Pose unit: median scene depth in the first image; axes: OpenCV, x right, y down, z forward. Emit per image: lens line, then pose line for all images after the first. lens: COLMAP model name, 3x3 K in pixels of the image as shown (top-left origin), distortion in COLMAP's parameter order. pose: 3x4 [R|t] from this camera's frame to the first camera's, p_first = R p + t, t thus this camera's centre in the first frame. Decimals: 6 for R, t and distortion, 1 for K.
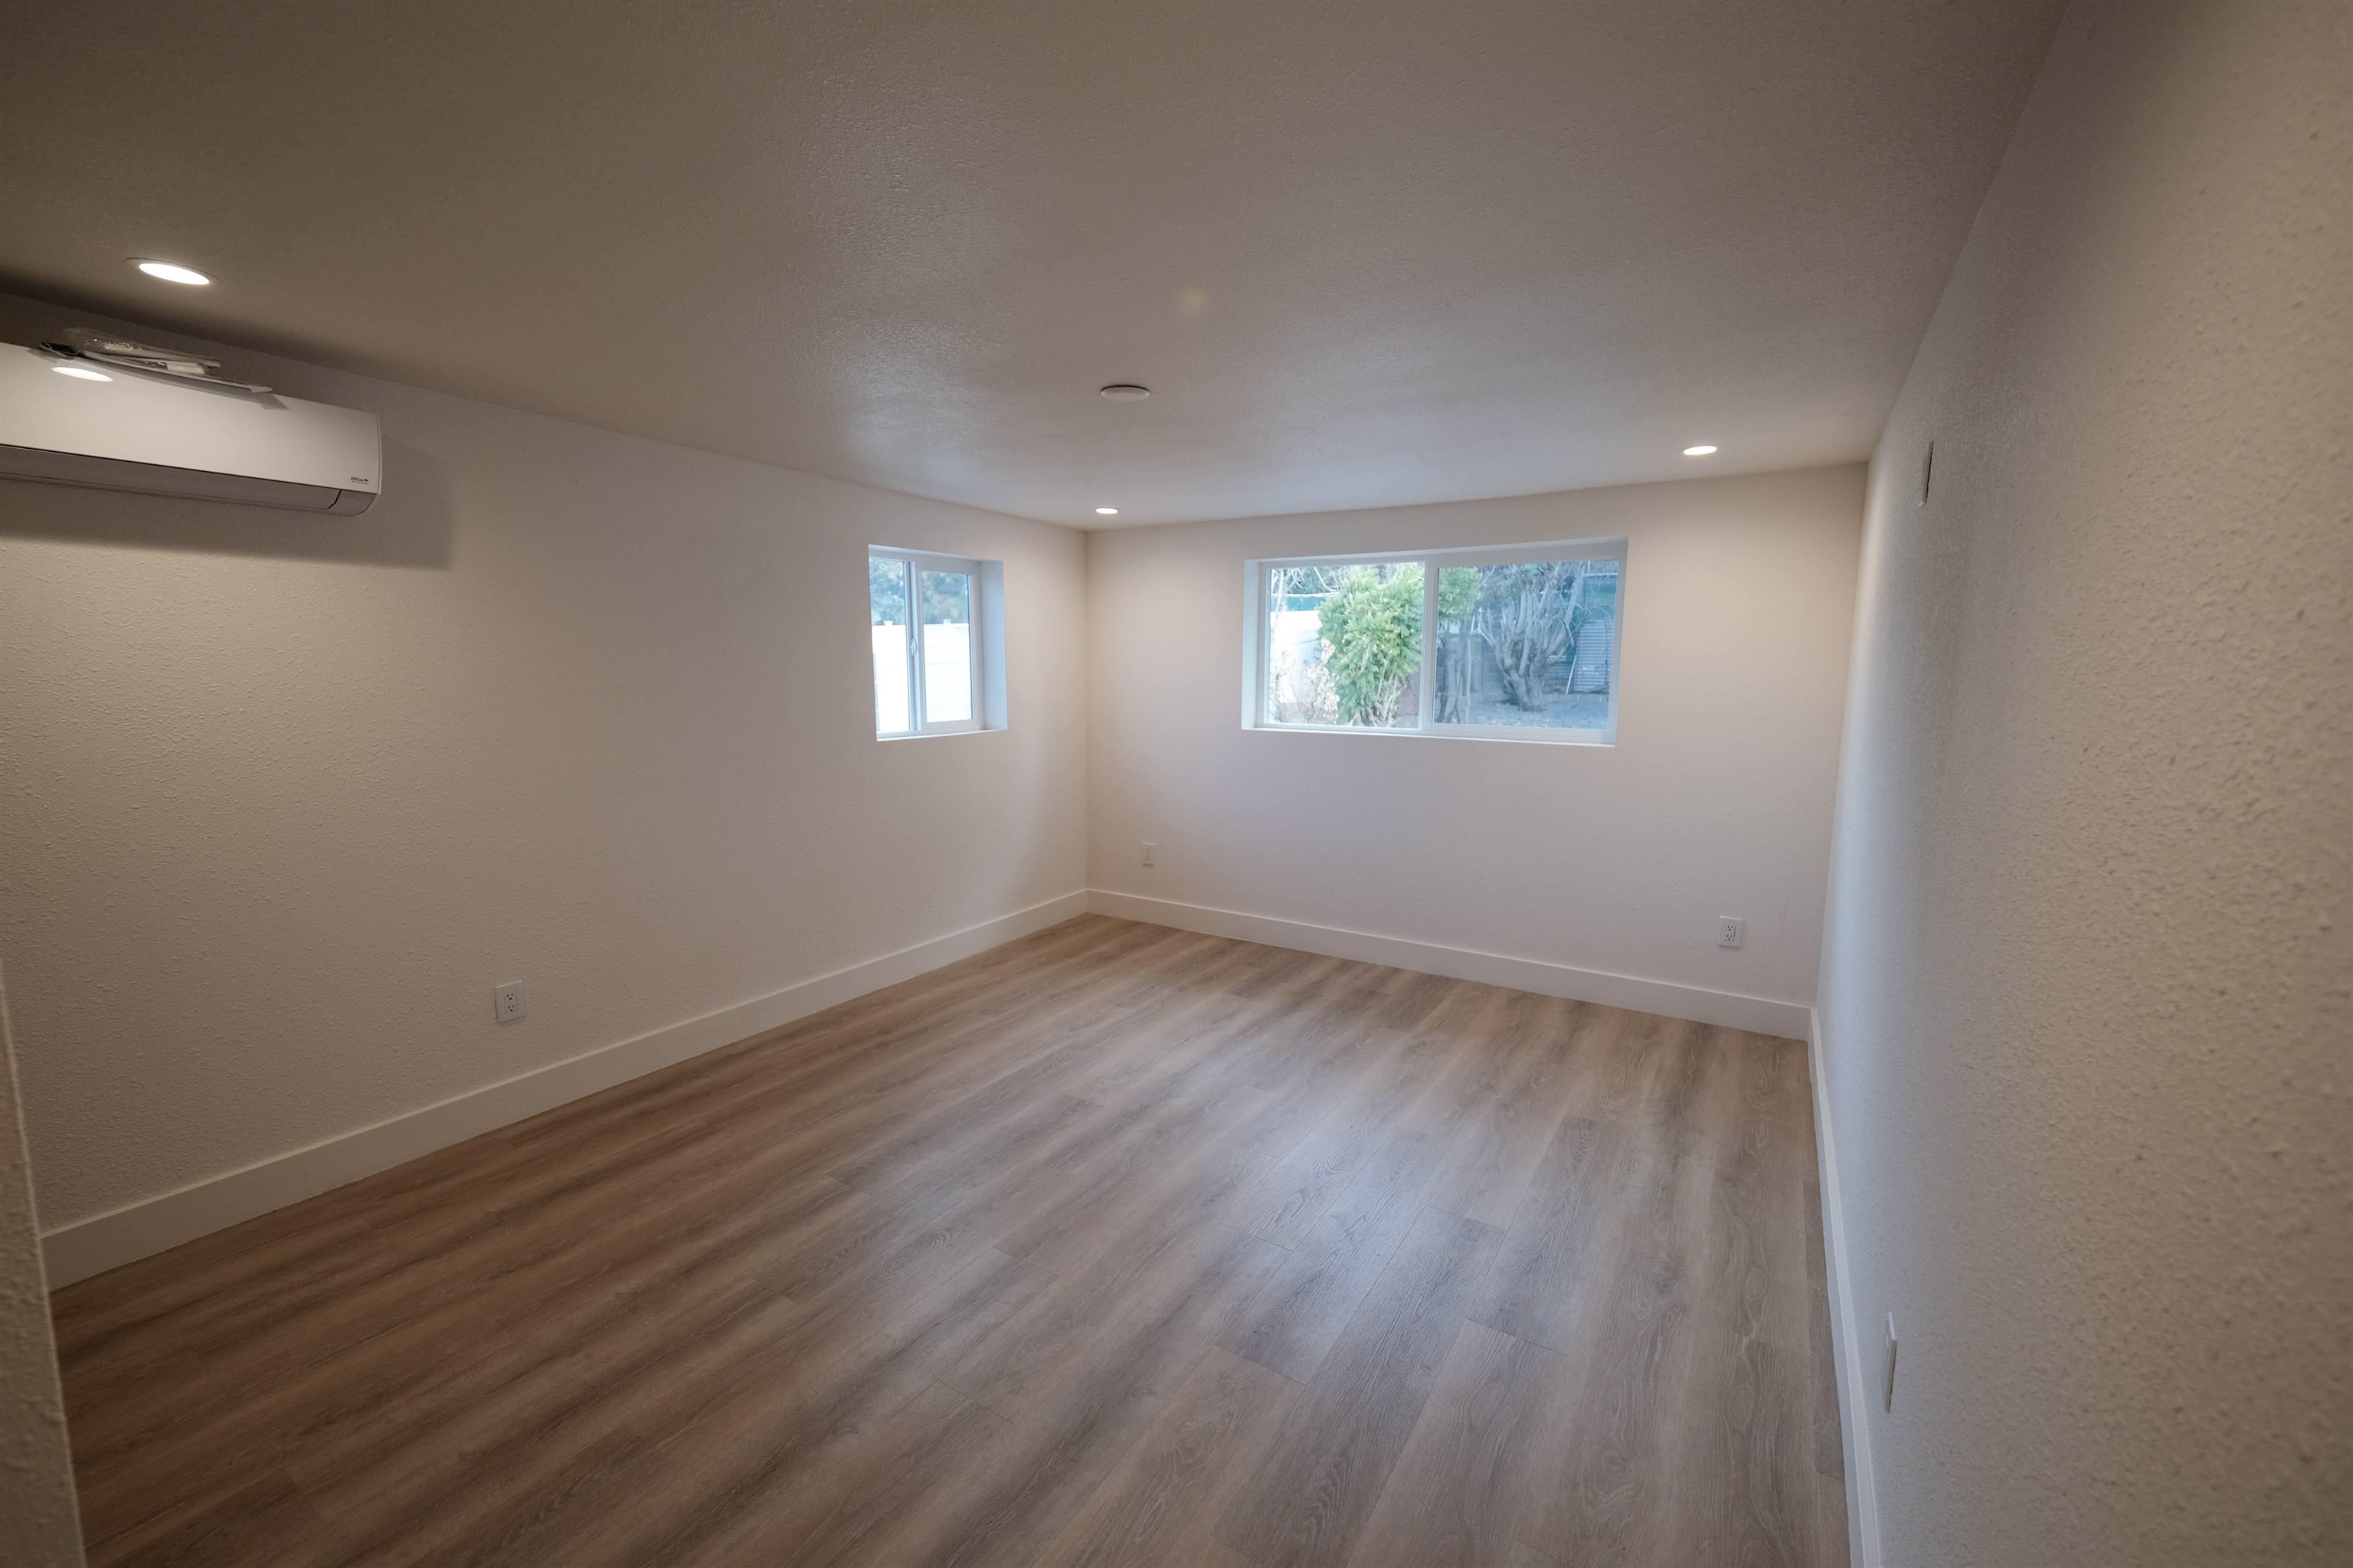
lens RADIAL K [[946.9, 0, 1168.9], [0, 946.9, 773.9], [0, 0, 1]] dist [0.012854, -0.000892]
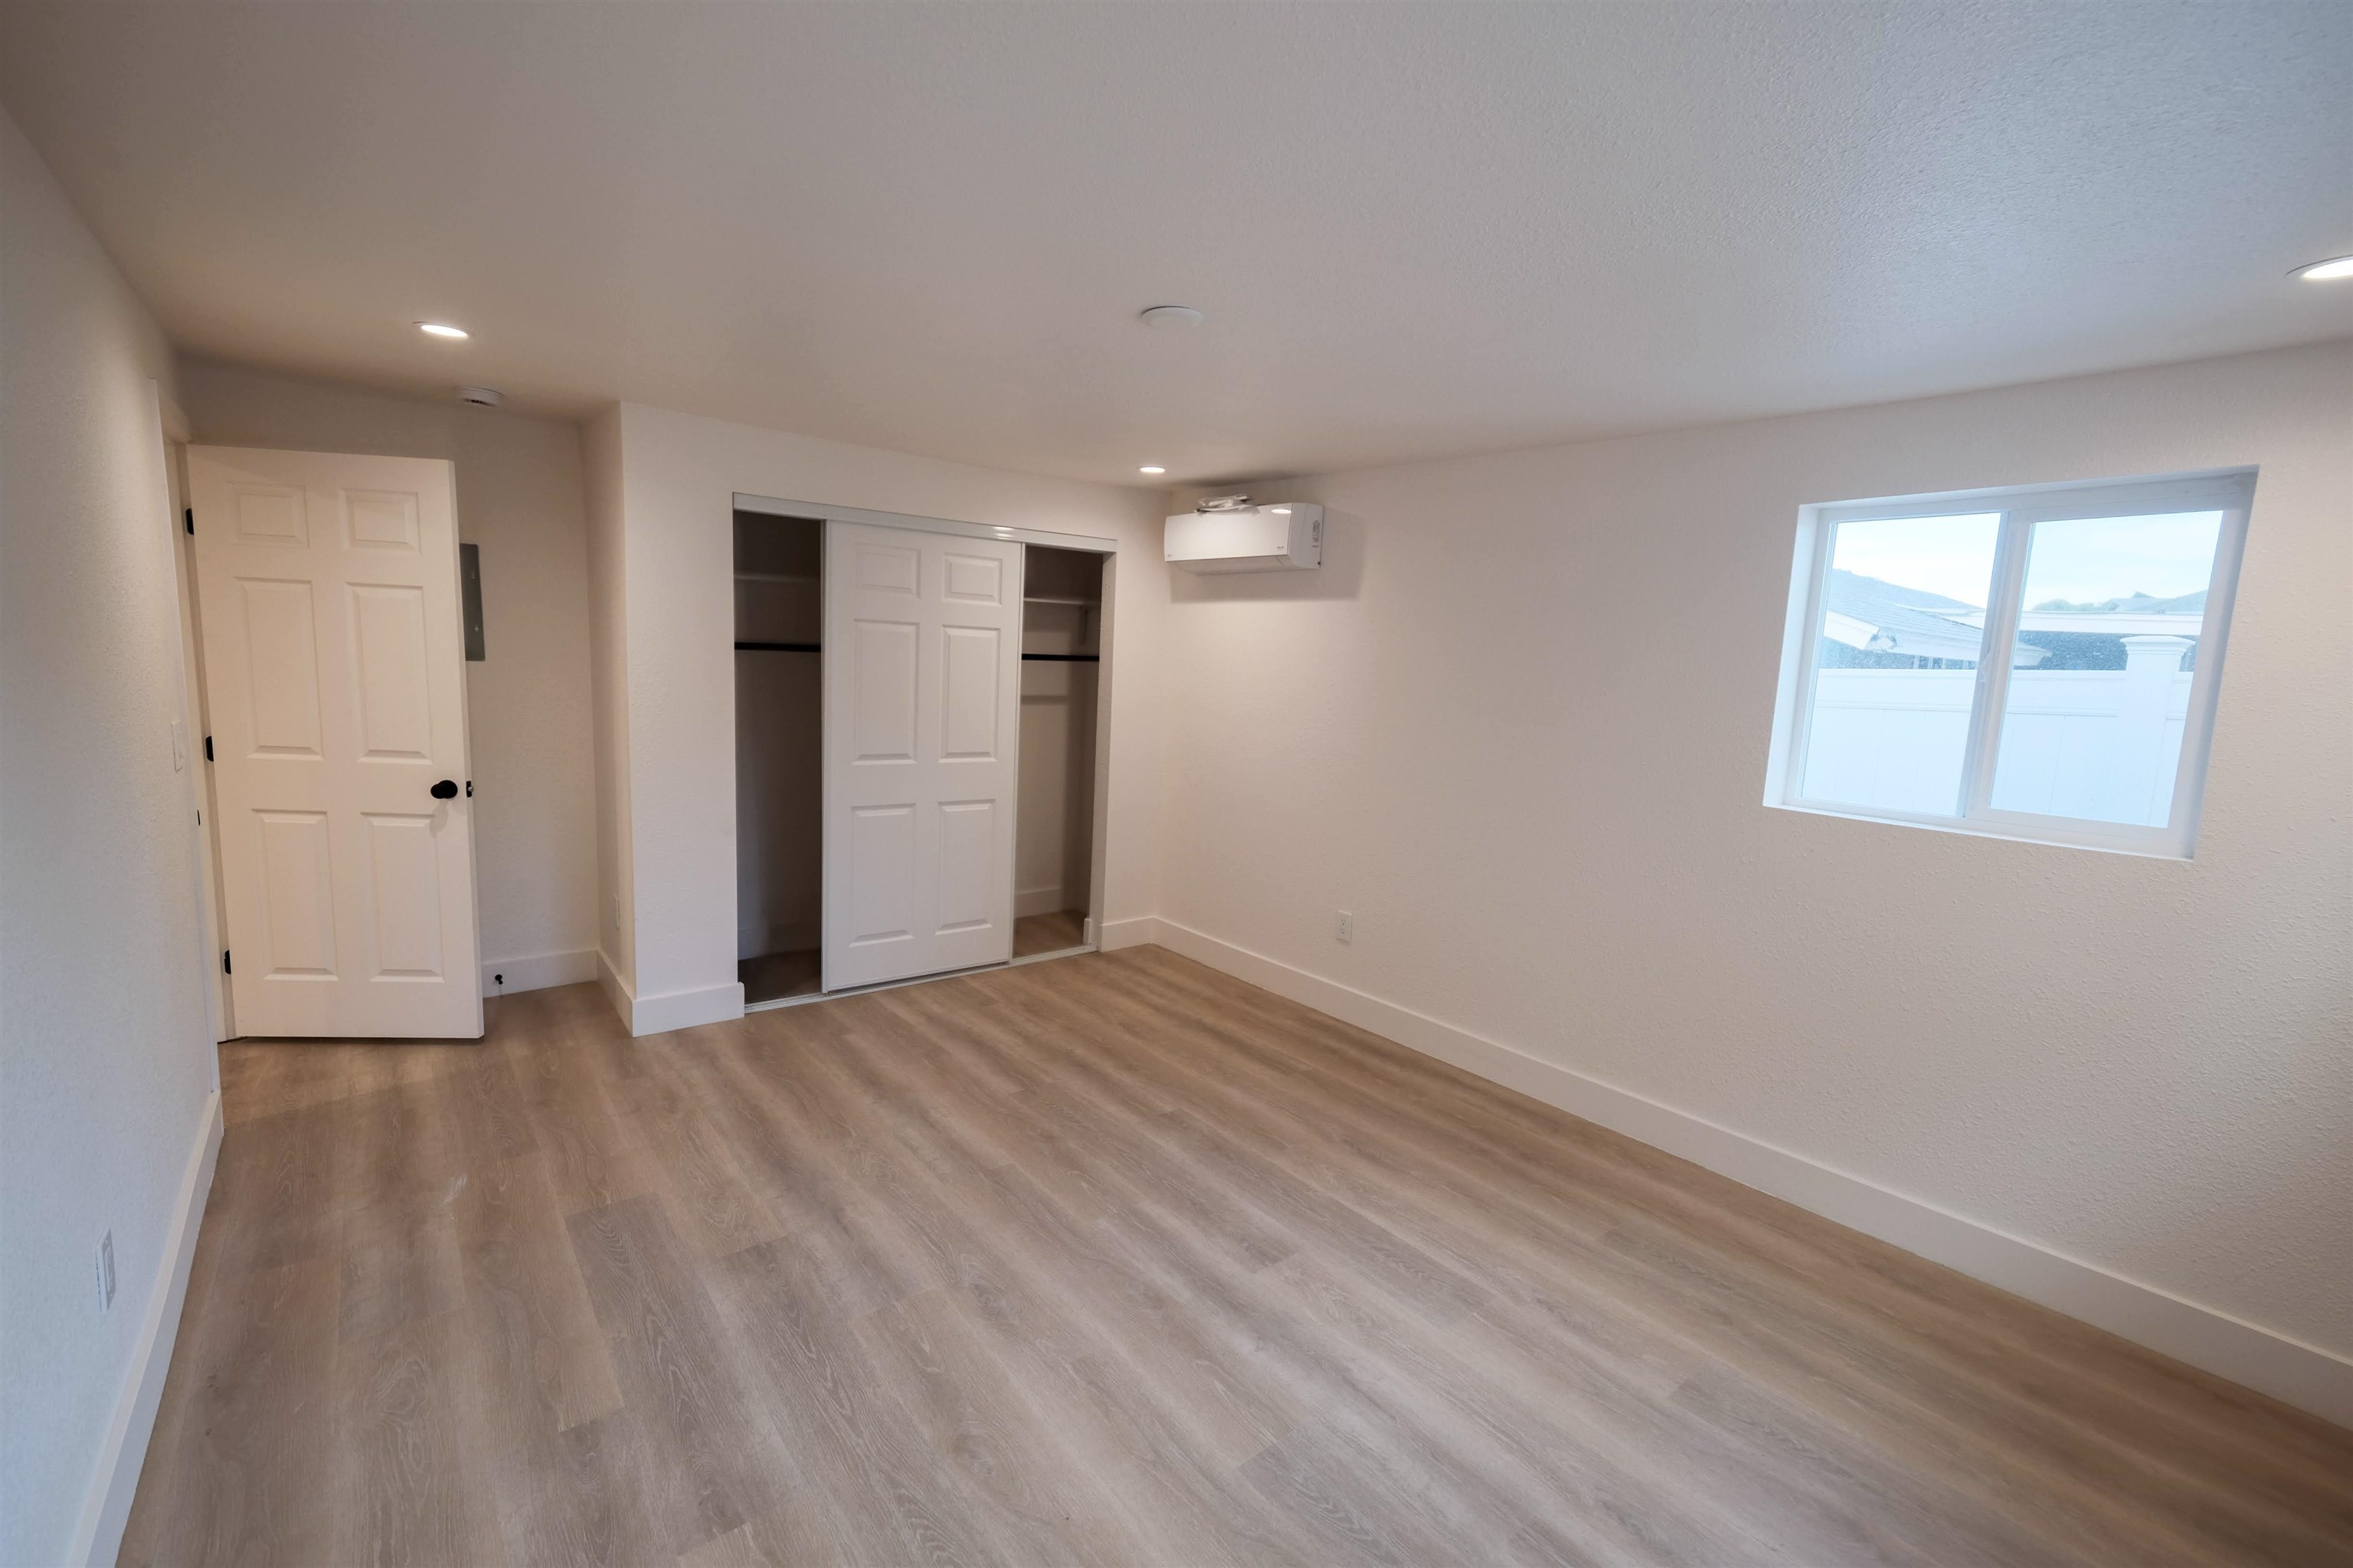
lens RADIAL K [[1013.8, 0, 1167.9], [0, 1013.8, 795.0], [0, 0, 1]] dist [0.000943, 0.000544]
pose [[-0.329492, 0.110288, -0.937695, 0.624087], [-0.157560, 0.972805, 0.169781, -0.125214], [0.930919, 0.203685, -0.303154, 1.070942]]
